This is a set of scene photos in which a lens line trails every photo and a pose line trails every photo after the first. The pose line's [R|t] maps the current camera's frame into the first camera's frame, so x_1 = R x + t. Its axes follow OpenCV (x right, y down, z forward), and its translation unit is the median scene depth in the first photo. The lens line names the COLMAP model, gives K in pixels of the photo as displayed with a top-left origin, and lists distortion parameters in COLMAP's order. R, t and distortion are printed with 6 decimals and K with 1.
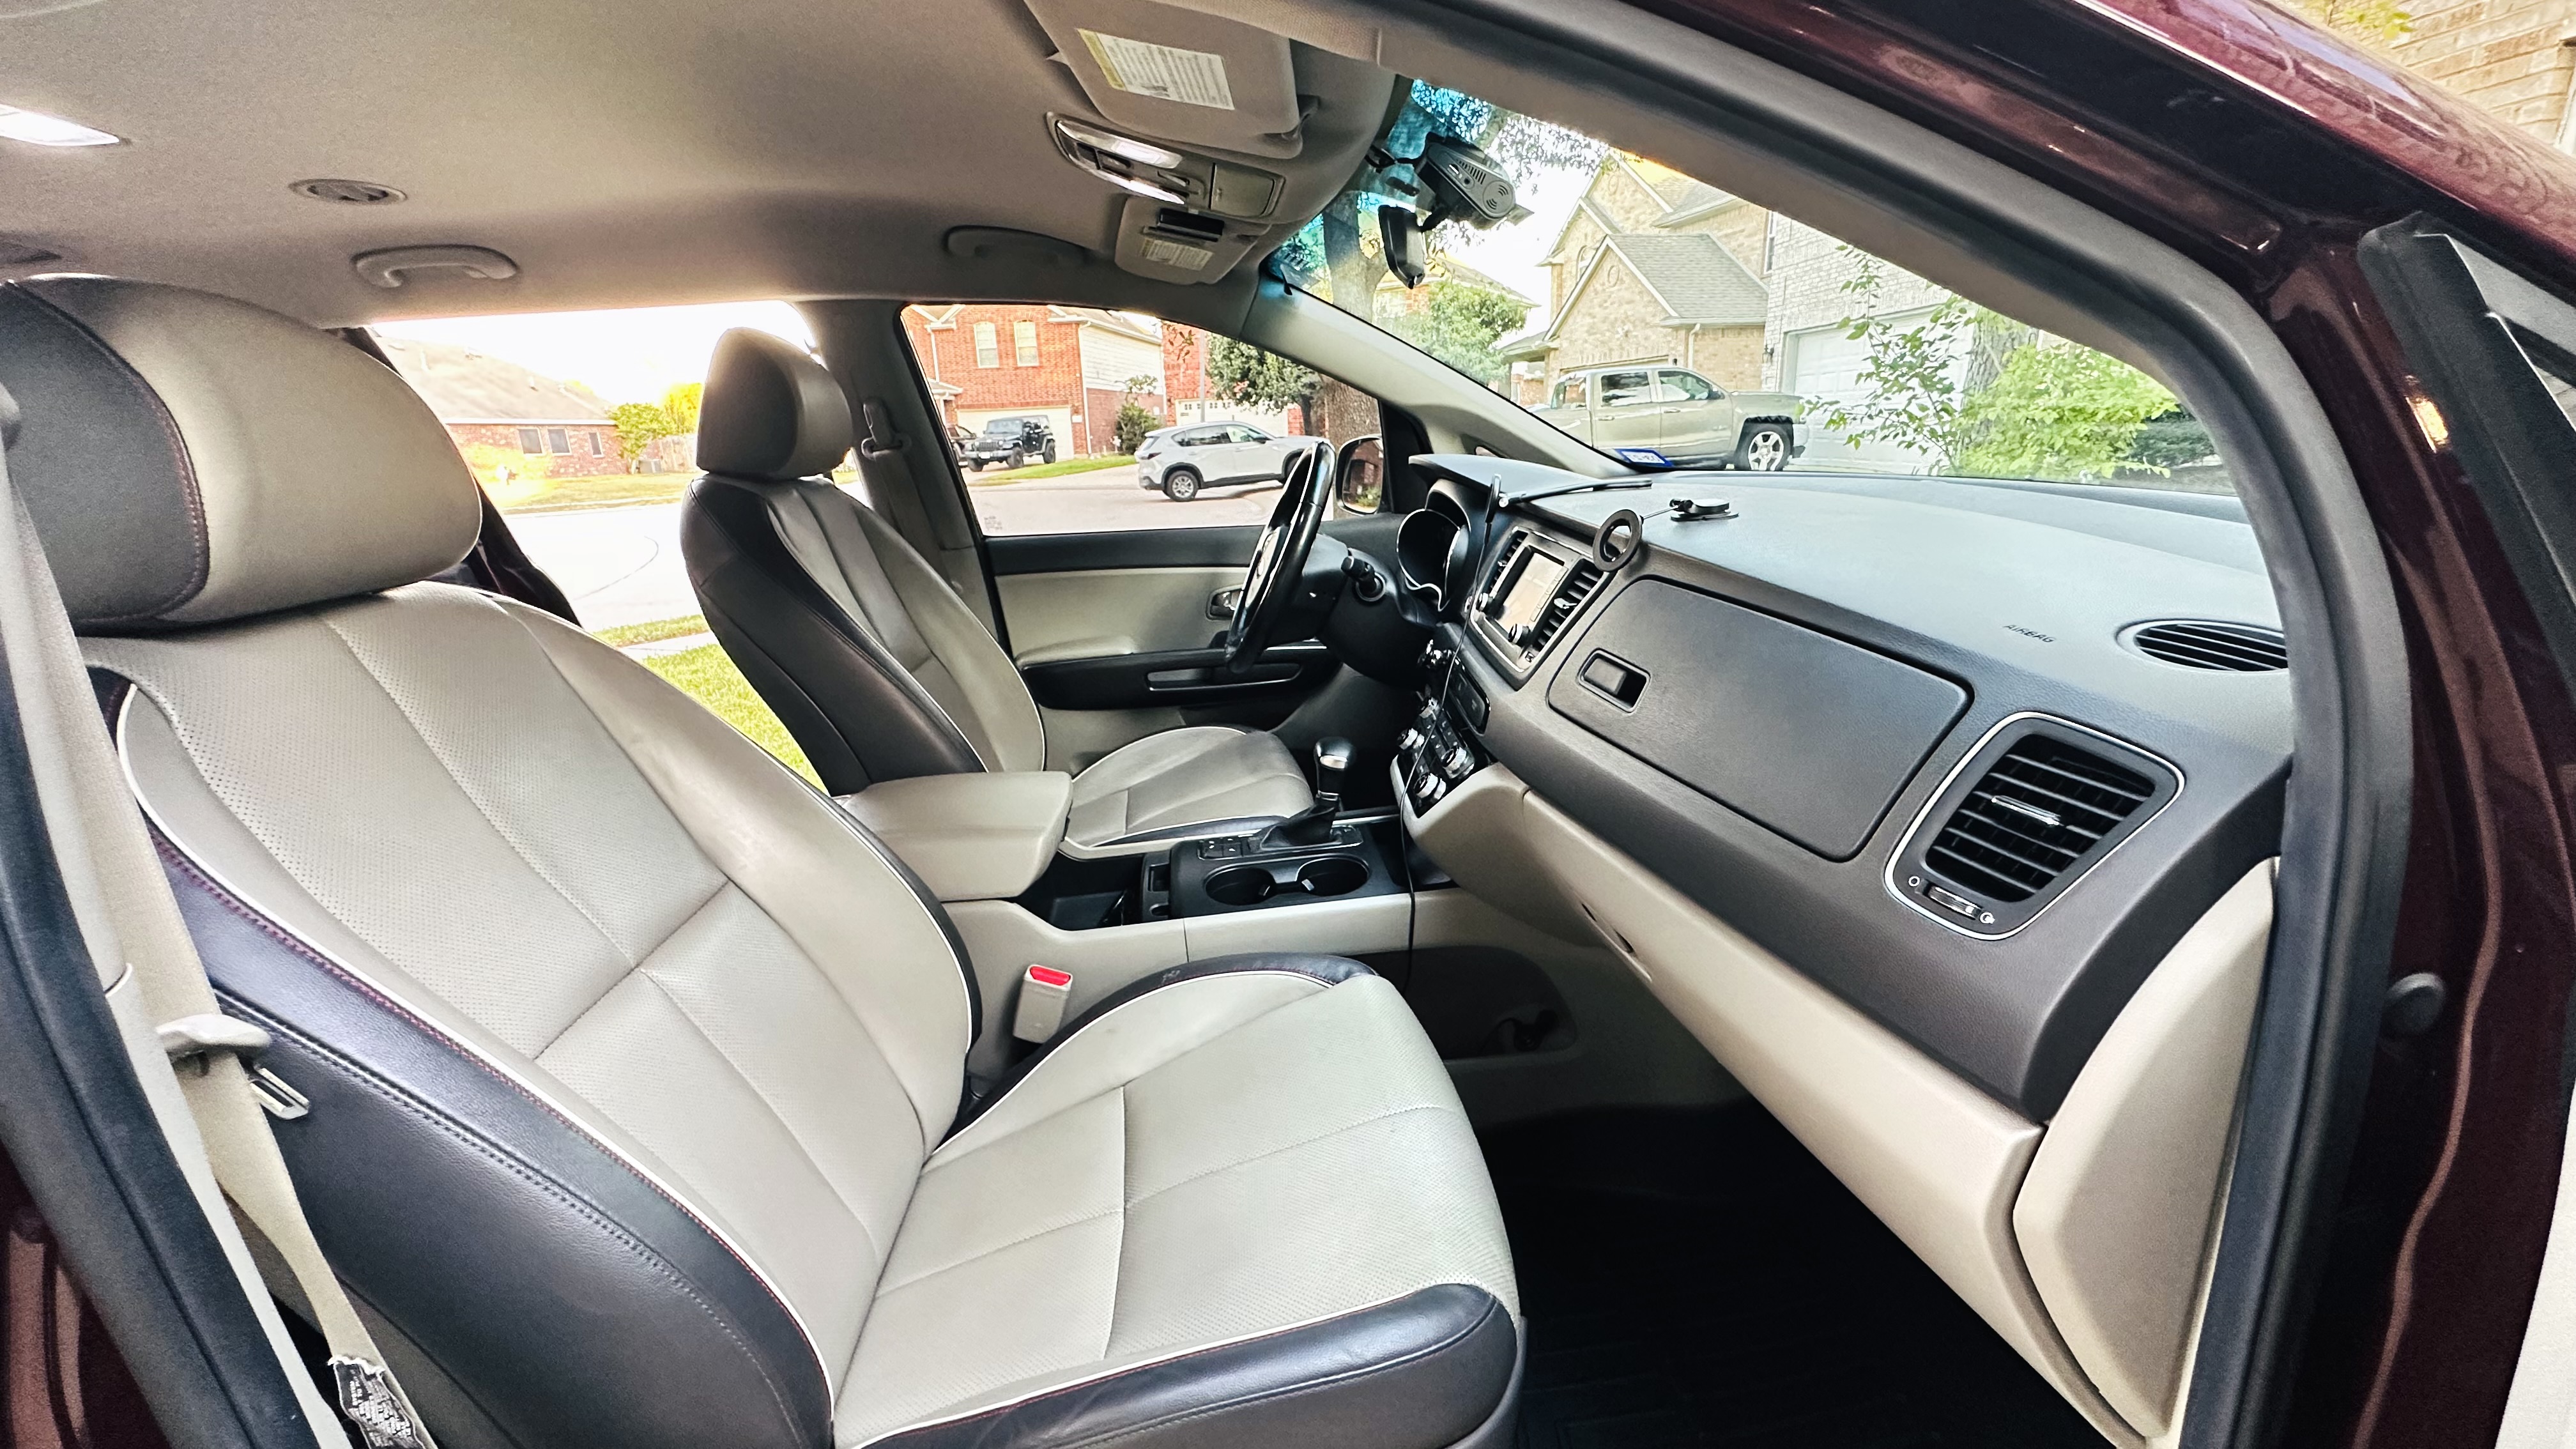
lens RADIAL K [[1036.4, 0, 1293.3], [0, 1036.4, 716.9], [0, 0, 1]] dist [-0.000375, 0.000240]
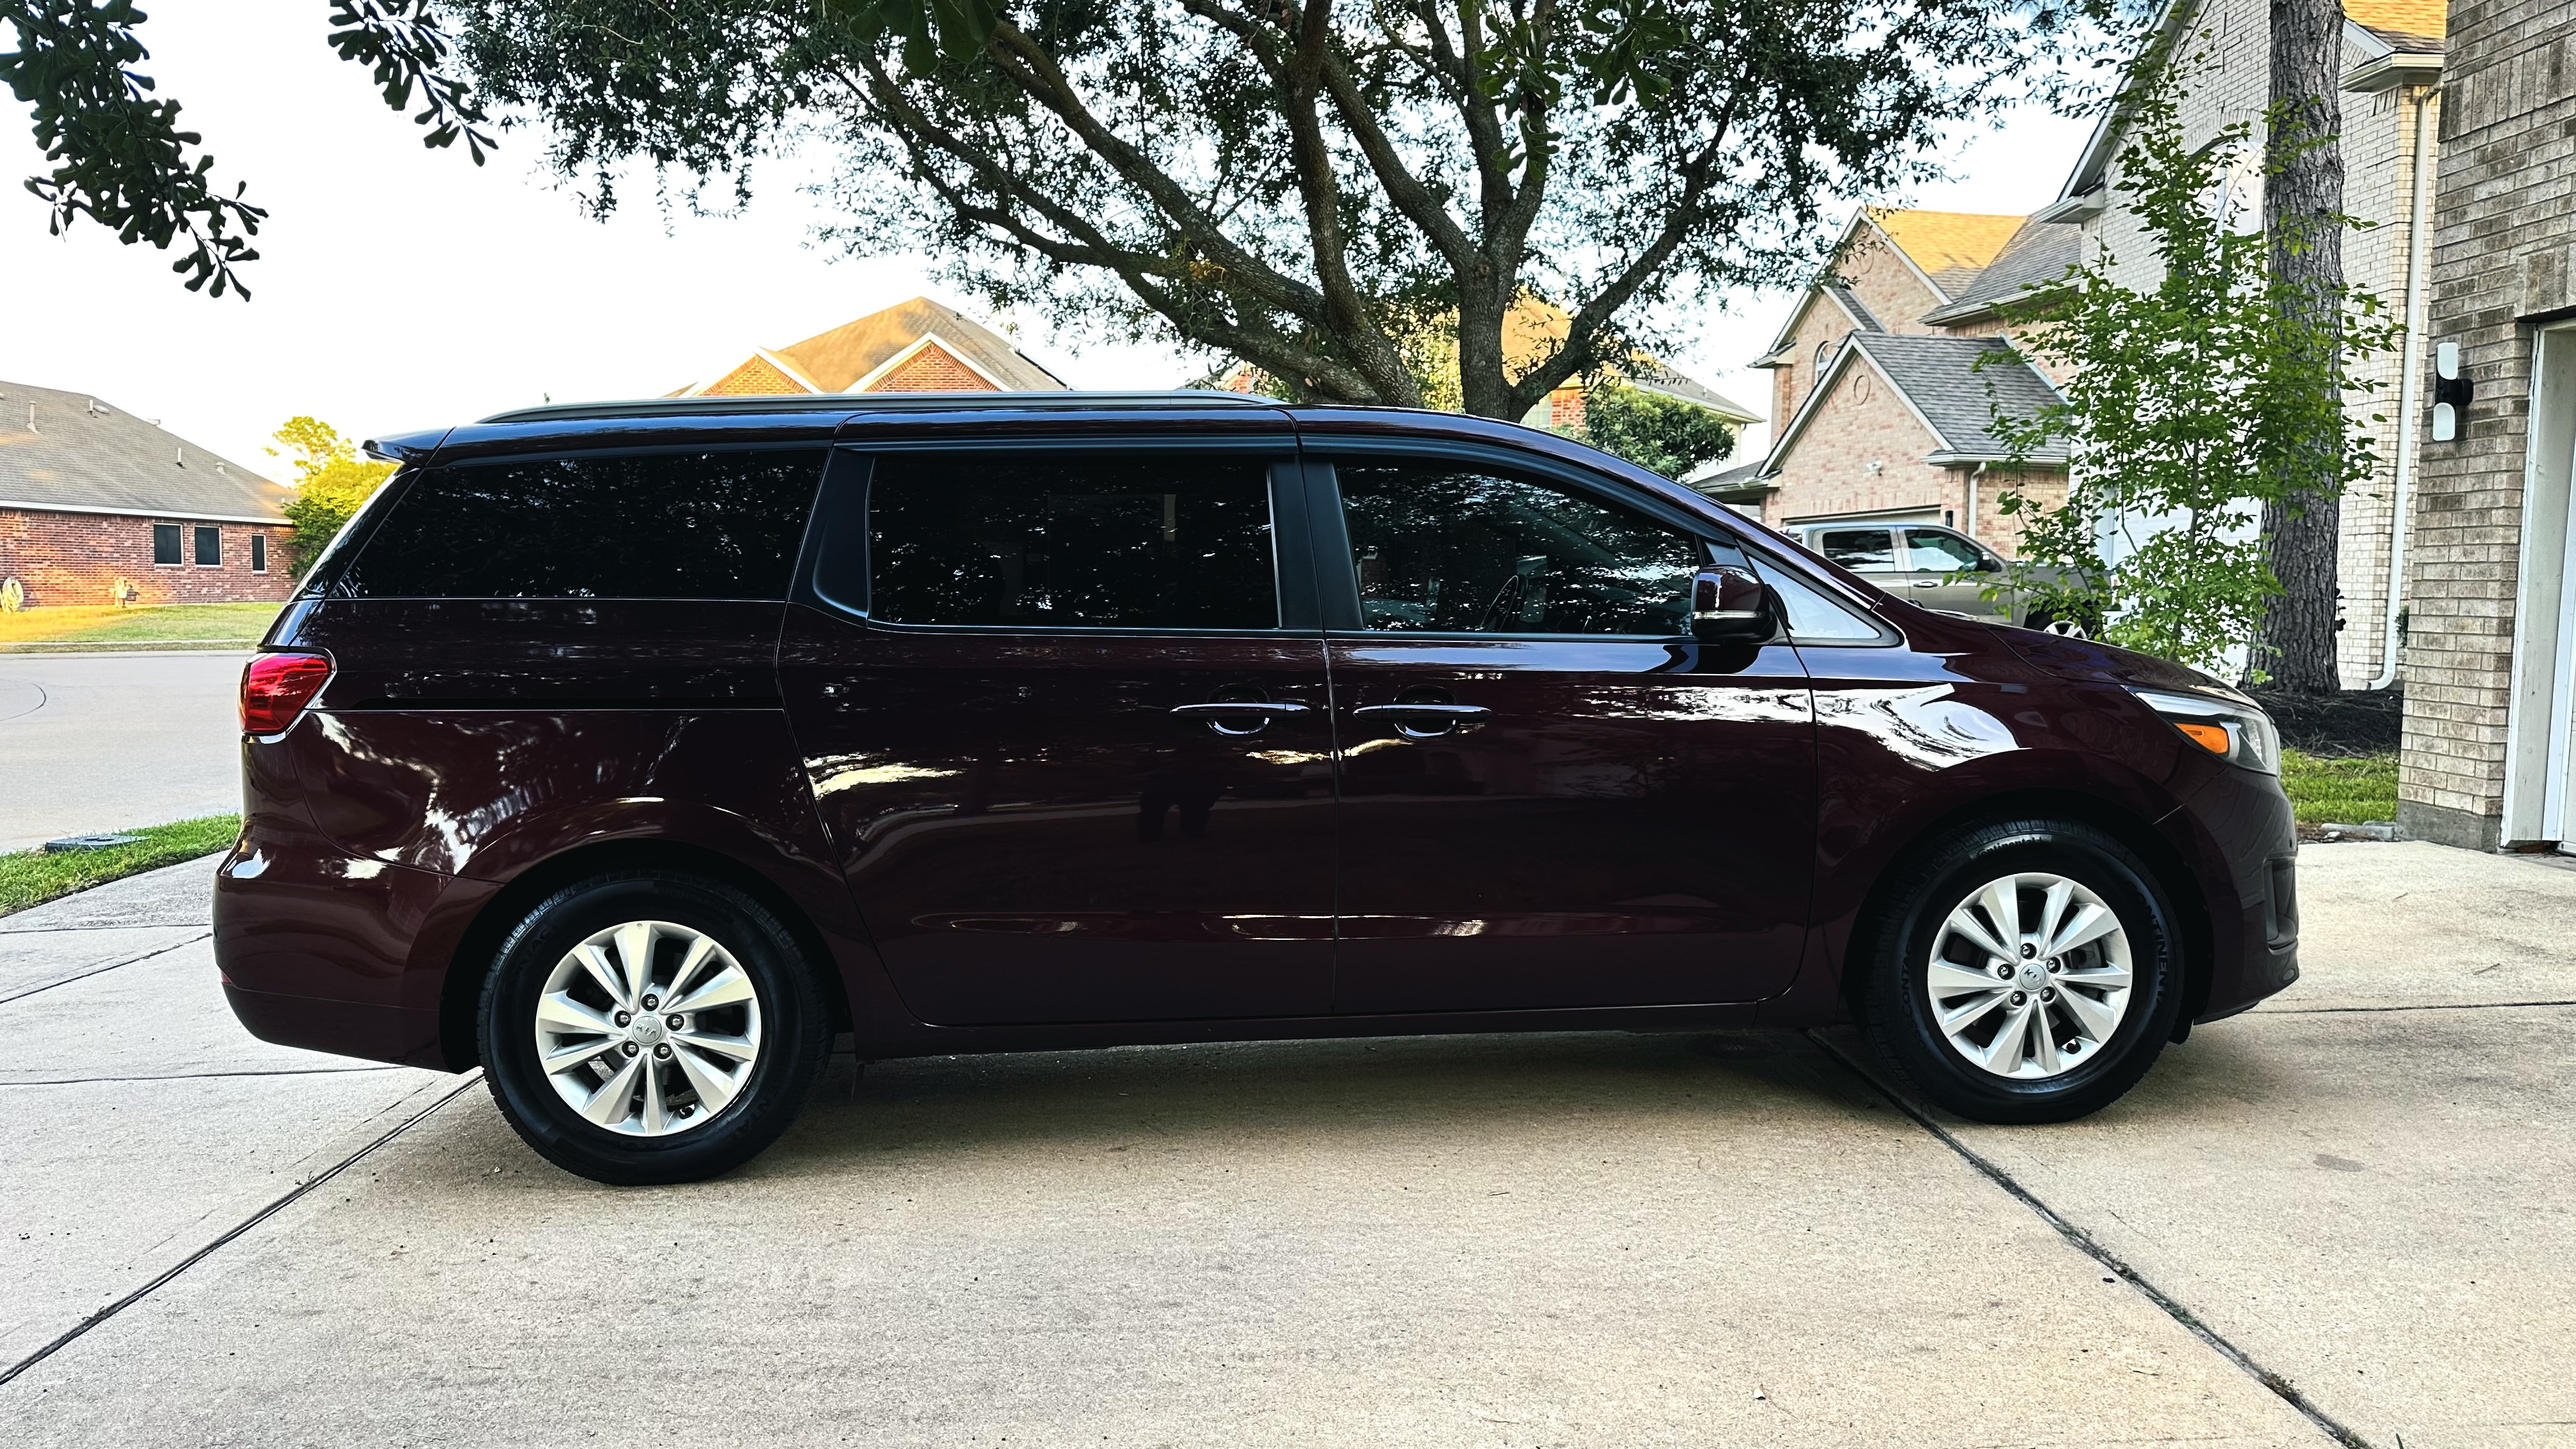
lens RADIAL K [[1824.3, 0, 1287.3], [0, 1824.3, 731.2], [0, 0, 1]] dist [0.028421, -0.025143]
pose [[0.998153, 0.052728, -0.030166, -0.015274], [-0.057527, 0.980001, -0.190498, 0.036429], [0.019518, 0.191882, 0.981224, -0.118098]]
